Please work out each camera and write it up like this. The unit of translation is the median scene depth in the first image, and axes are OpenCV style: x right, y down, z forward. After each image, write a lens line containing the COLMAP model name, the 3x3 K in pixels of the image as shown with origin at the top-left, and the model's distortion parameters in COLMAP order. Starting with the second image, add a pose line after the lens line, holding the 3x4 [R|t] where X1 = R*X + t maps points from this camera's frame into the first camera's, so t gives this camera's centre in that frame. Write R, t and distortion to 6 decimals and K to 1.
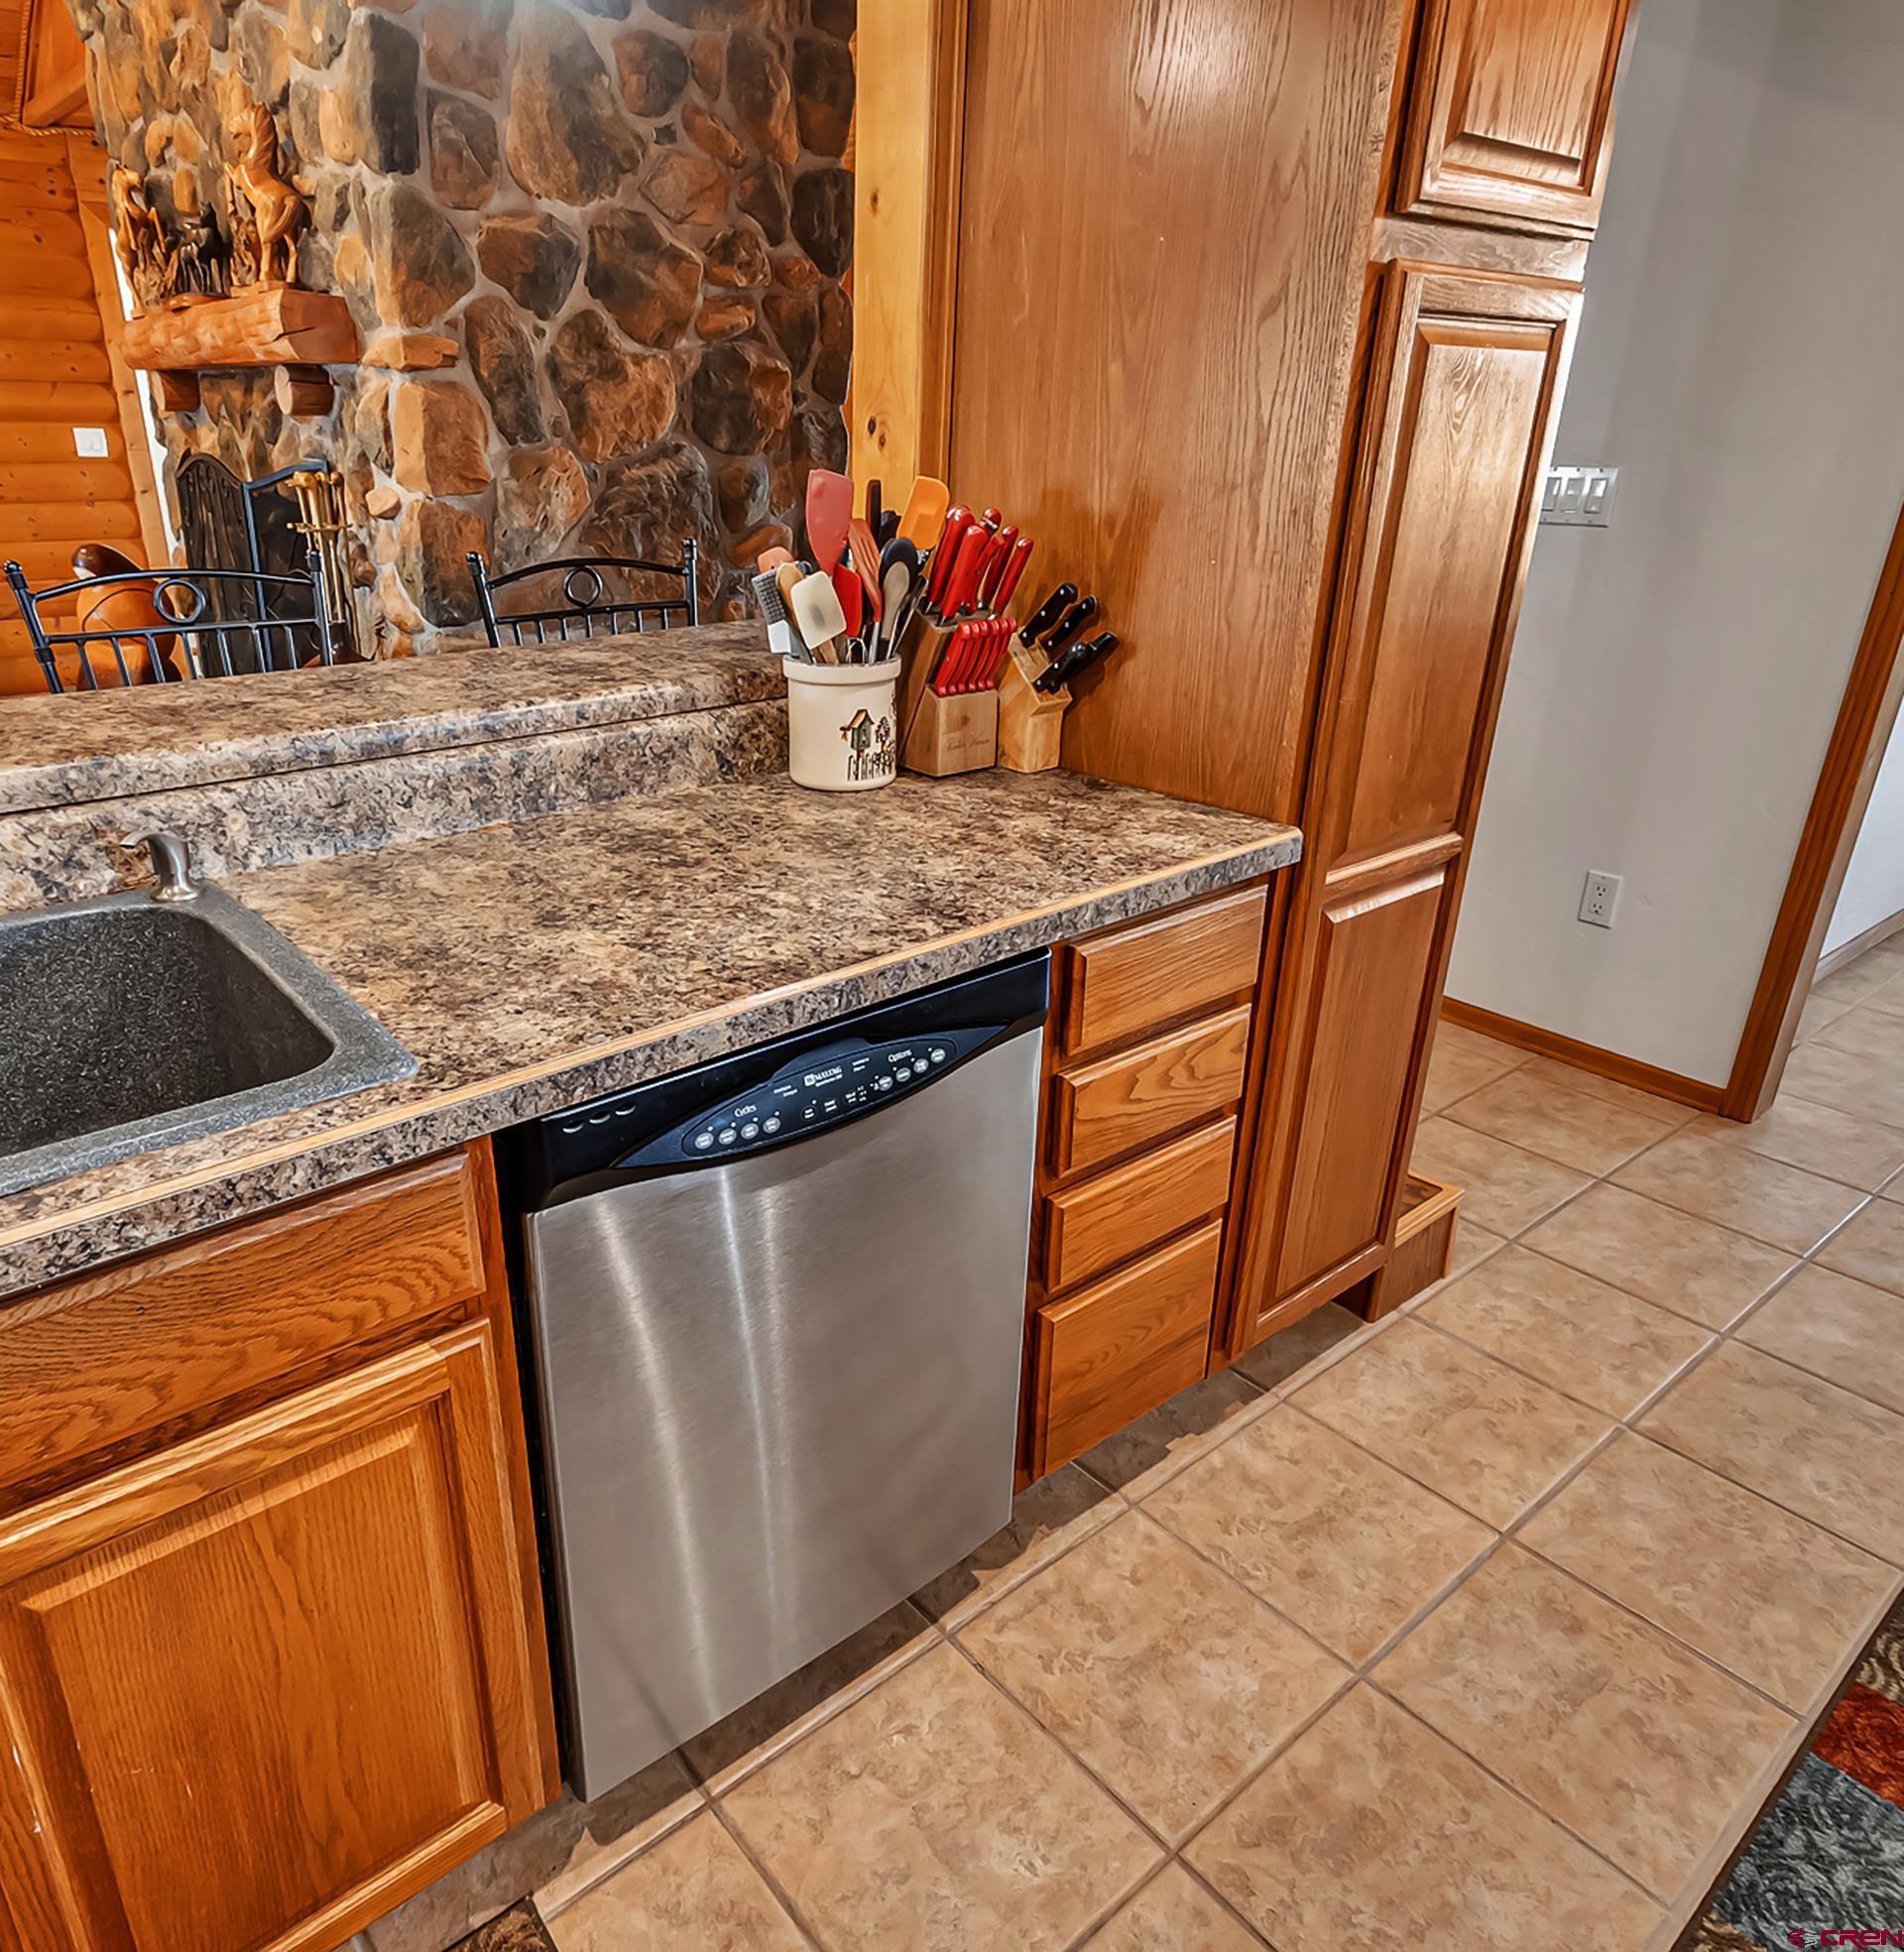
lens RADIAL K [[1352.6, 0, 837.7], [0, 1352.6, 974.6], [0, 0, 1]] dist [0.020442, -0.002667]
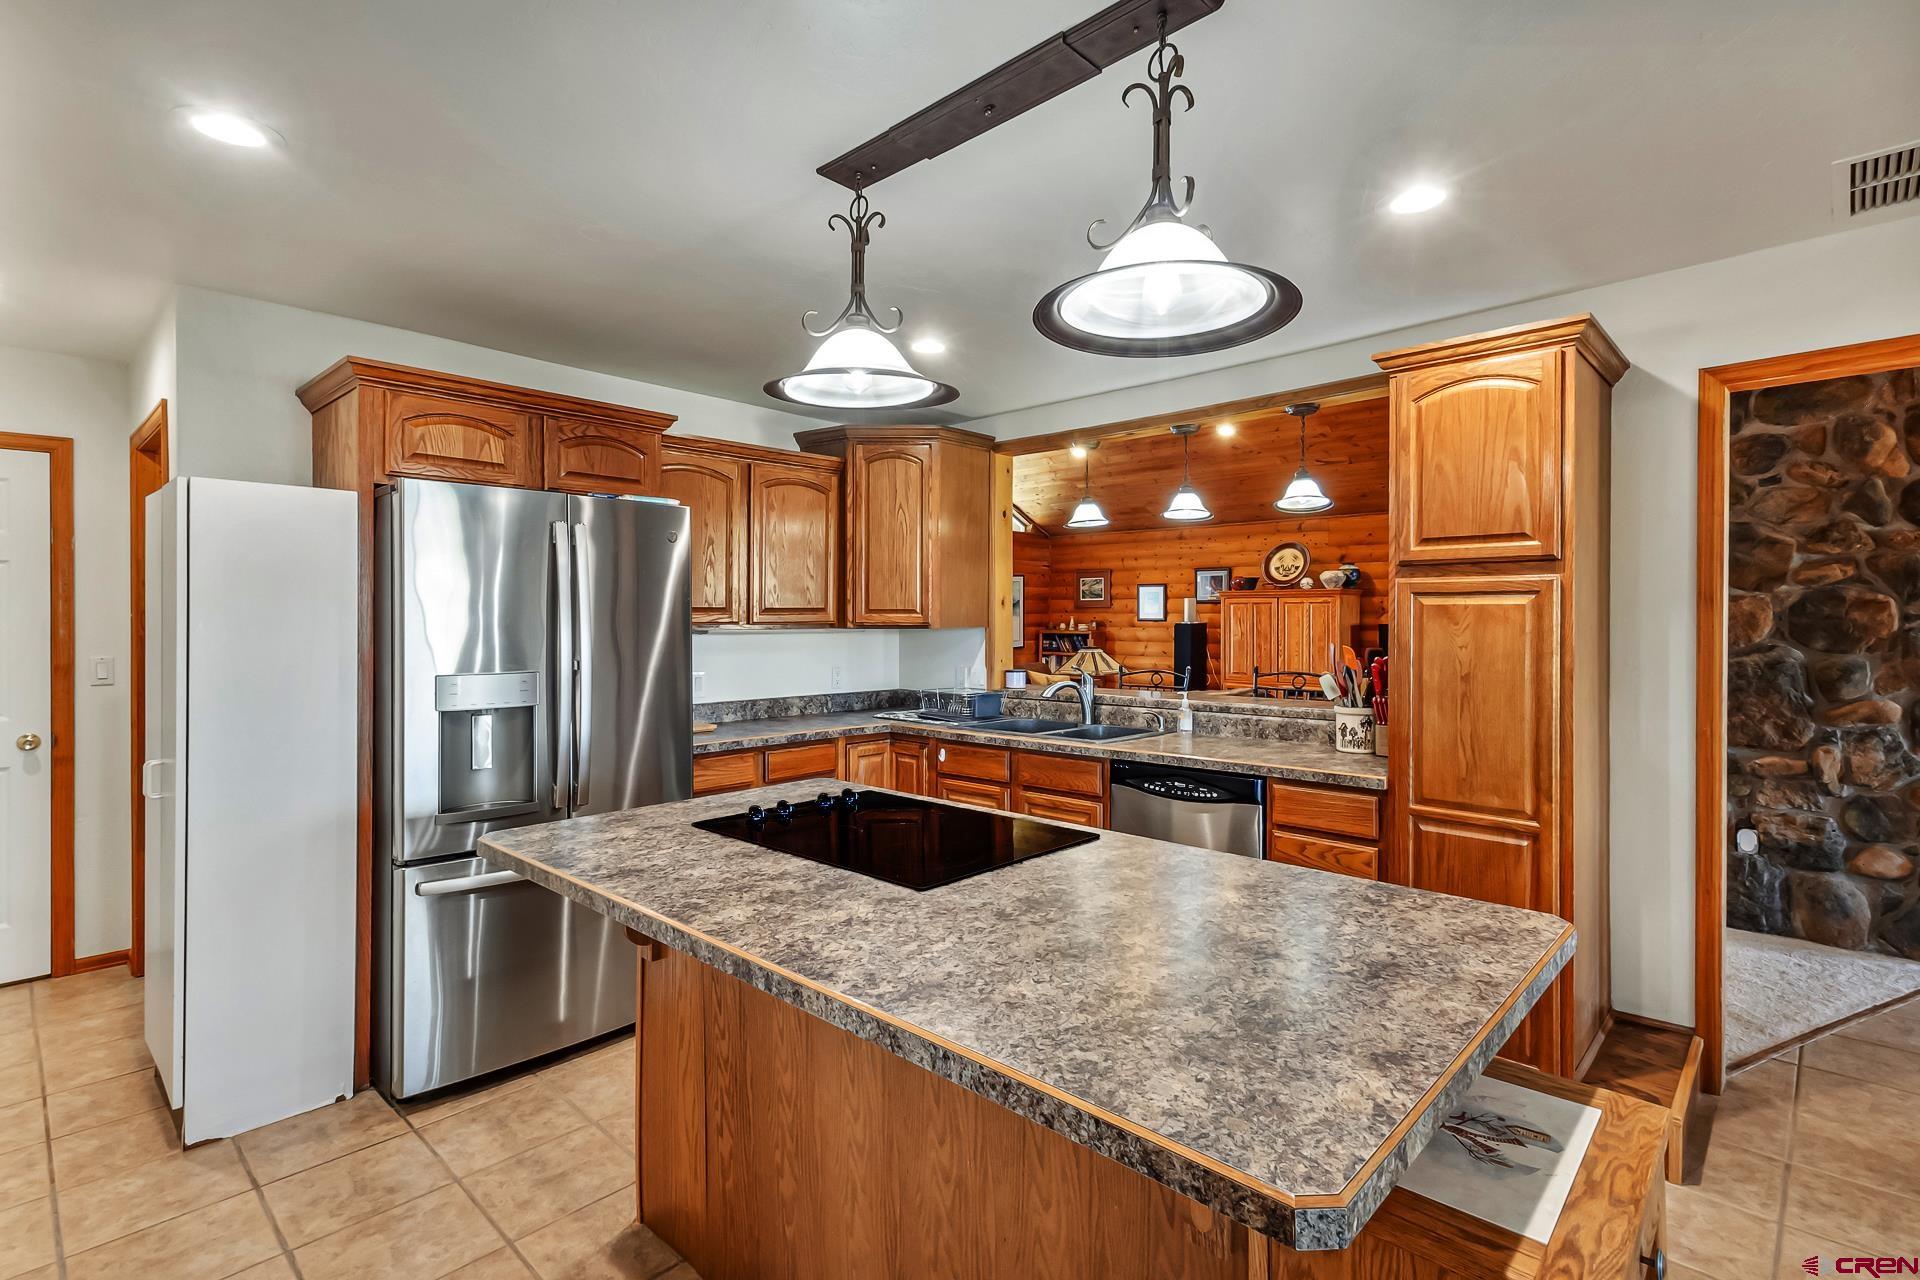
lens RADIAL K [[899.8, 0, 970.3], [0, 899.8, 612.7], [0, 0, 1]] dist [0.031335, -0.006949]
pose [[0.149886, -0.015893, -0.988576, 1.704821], [-0.380195, 0.922063, -0.072468, 0.025556], [0.912681, 0.386713, 0.132162, -0.045477]]
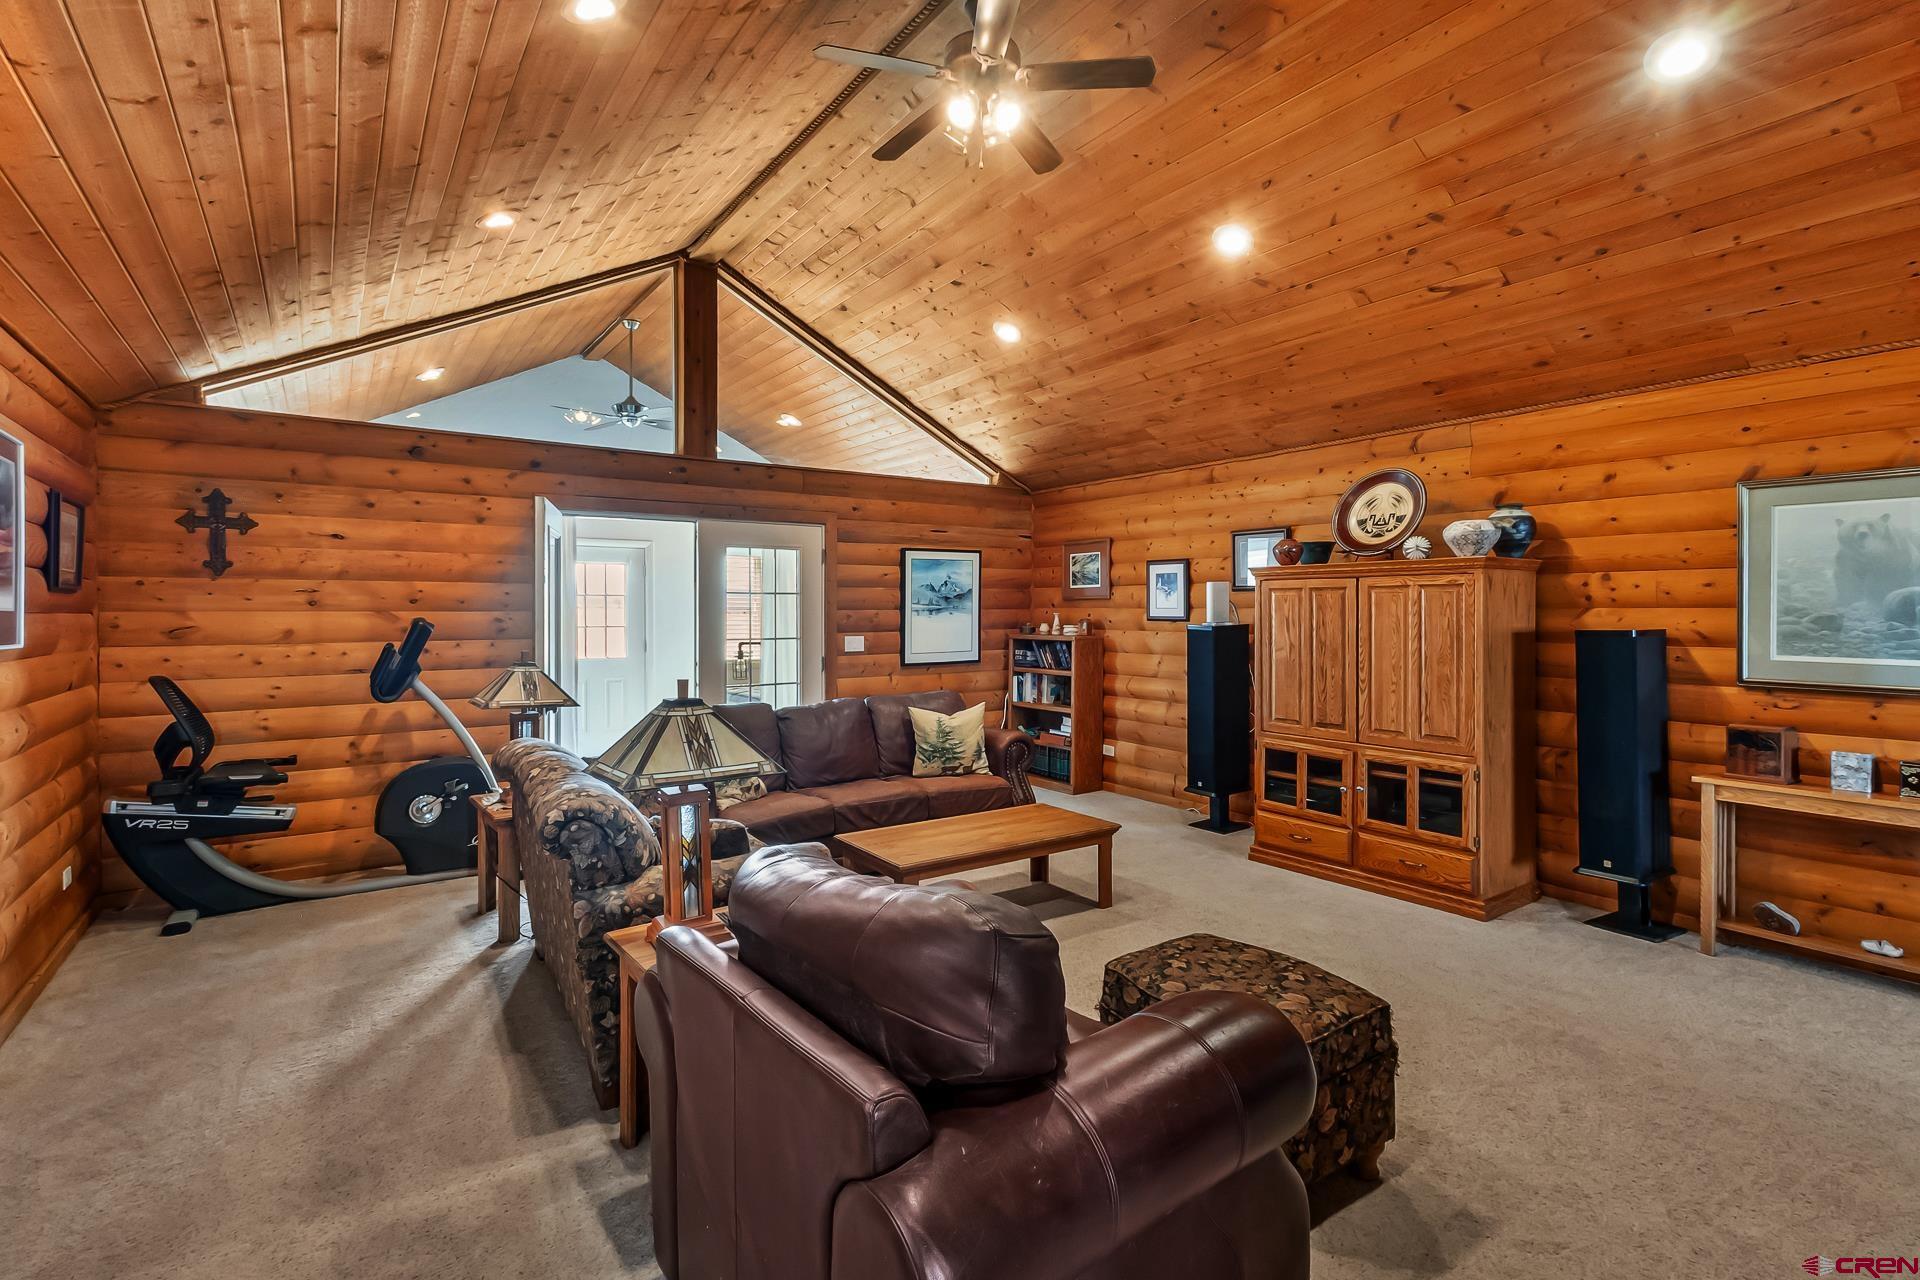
lens RADIAL K [[899.8, 0, 962.7], [0, 899.8, 615.8], [0, 0, 1]] dist [0.031335, -0.006949]
pose [[-0.054516, -0.007514, -0.998485, -0.463232], [-0.384882, 0.922859, 0.014069, -0.595585], [0.921354, 0.385065, -0.053203, 1.353310]]
